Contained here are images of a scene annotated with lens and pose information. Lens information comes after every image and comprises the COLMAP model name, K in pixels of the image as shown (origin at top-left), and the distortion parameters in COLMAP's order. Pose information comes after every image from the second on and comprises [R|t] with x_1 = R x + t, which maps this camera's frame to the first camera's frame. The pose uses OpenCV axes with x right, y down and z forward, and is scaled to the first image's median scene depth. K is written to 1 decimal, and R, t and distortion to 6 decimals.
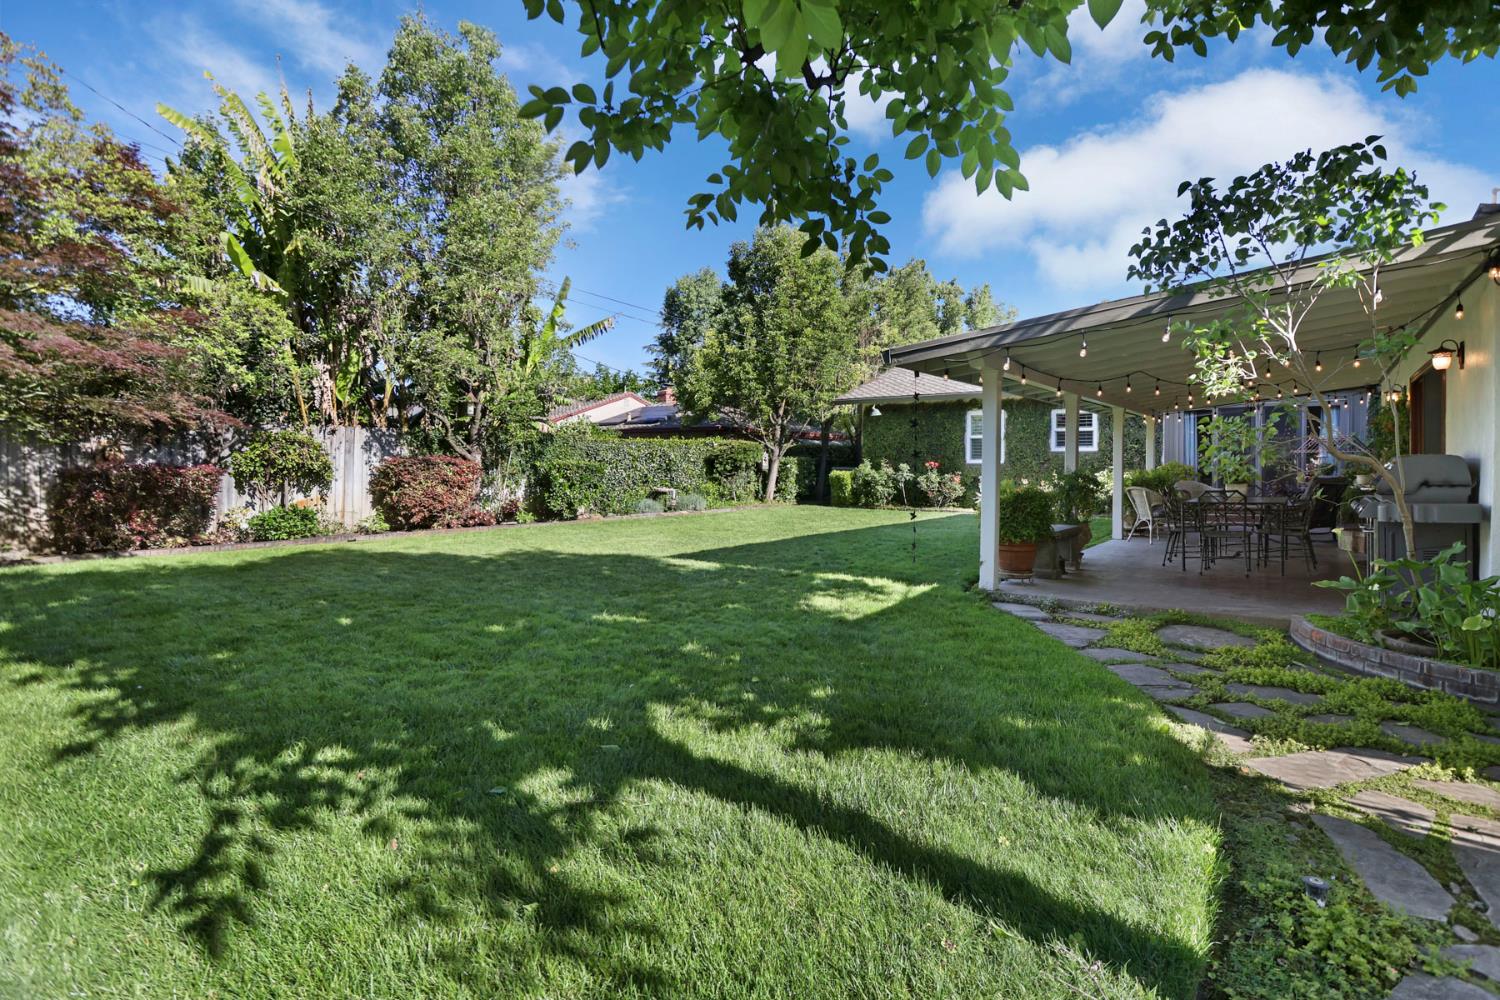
lens RADIAL K [[744.5, 0, 752.8], [0, 744.5, 483.3], [0, 0, 1]] dist [-0.074291, 0.034846]
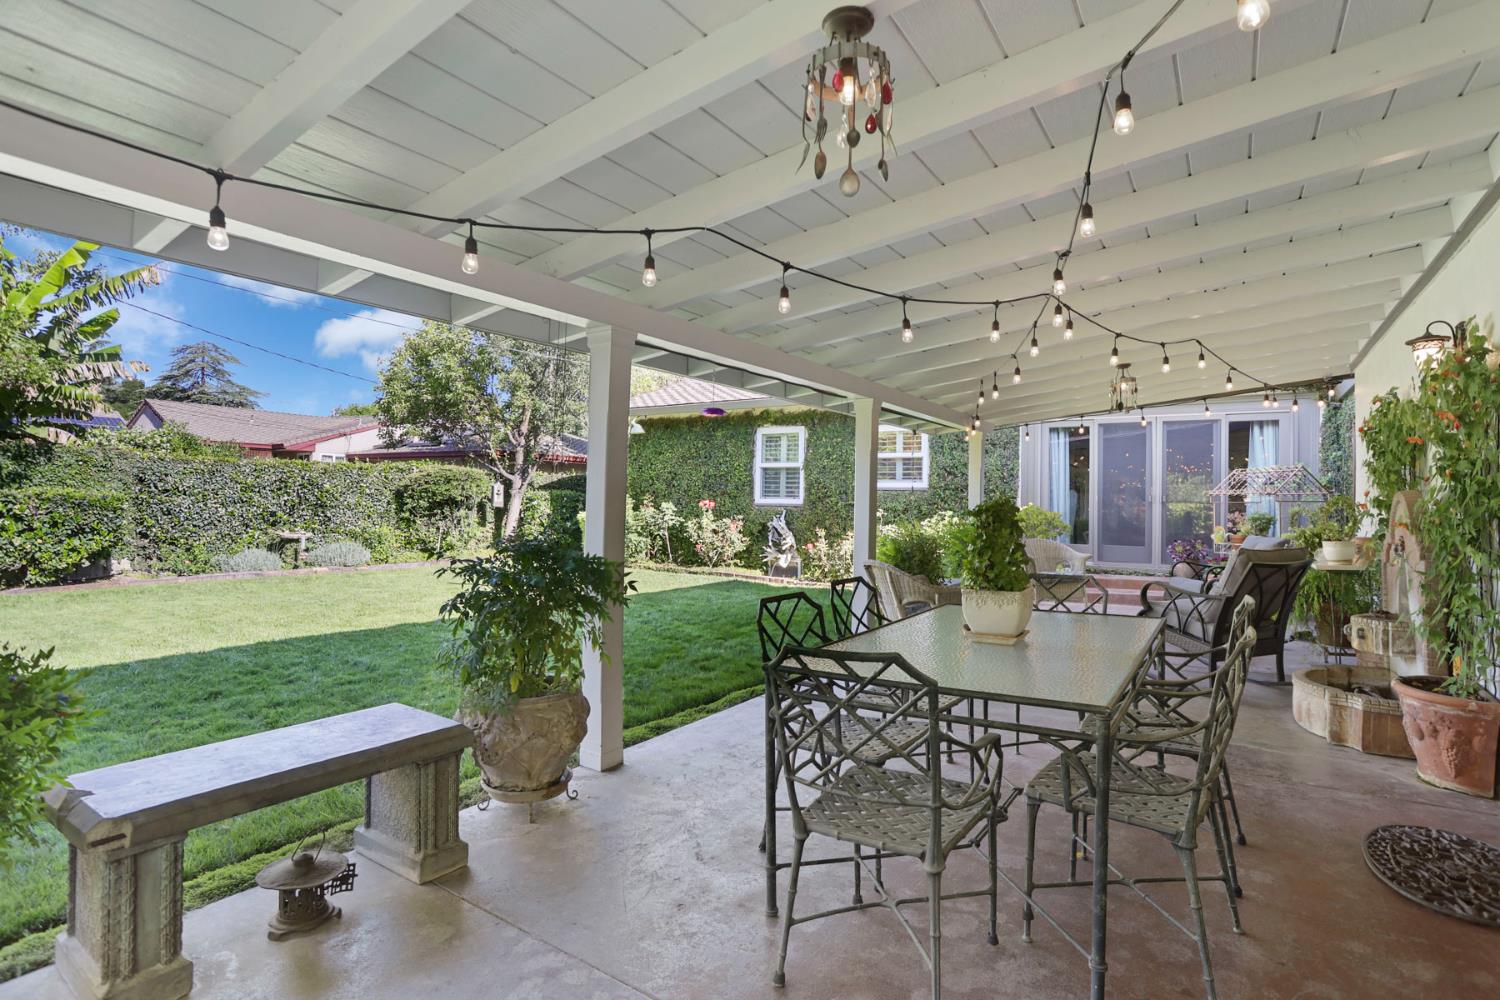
lens RADIAL K [[744.5, 0, 752.8], [0, 744.5, 483.3], [0, 0, 1]] dist [-0.074291, 0.034846]
pose [[0.997551, 0.018235, 0.067530, 0.239333], [-0.014955, 0.998699, -0.048750, -0.011737], [-0.068331, 0.047621, 0.996526, 0.305908]]
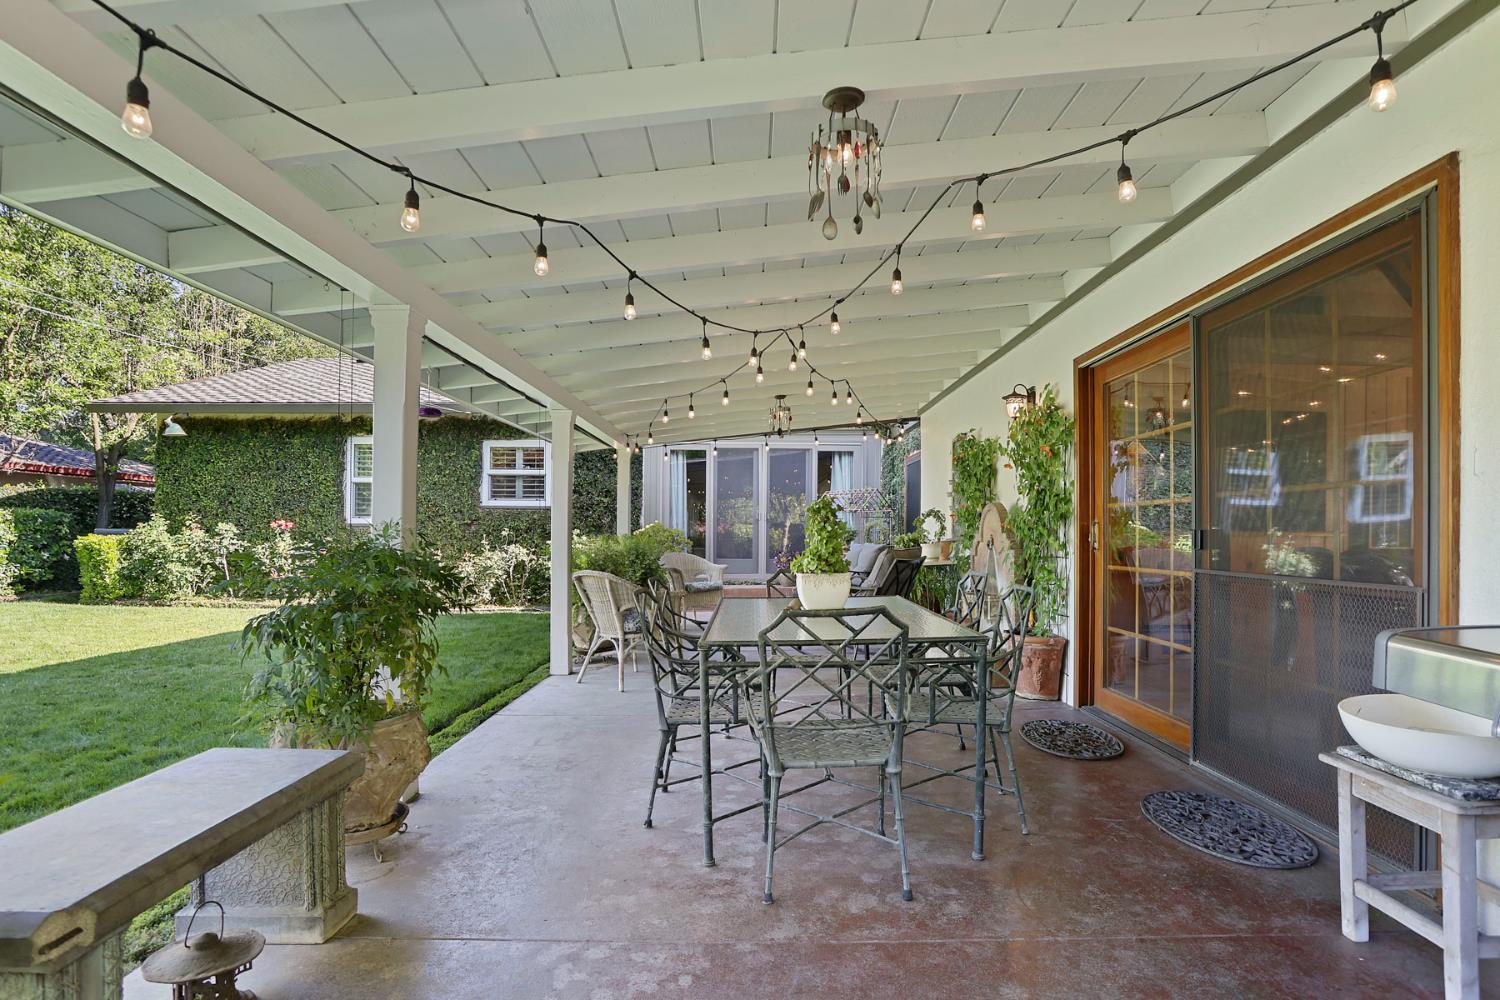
lens RADIAL K [[775.8, 0, 753.7], [0, 775.8, 527.8], [0, 0, 1]] dist [-0.067351, 0.030801]
pose [[0.792706, 0.009004, 0.609537, 0.174126], [0.008146, 0.999645, -0.025361, -0.005175], [-0.609549, 0.025069, 0.792352, 0.310523]]
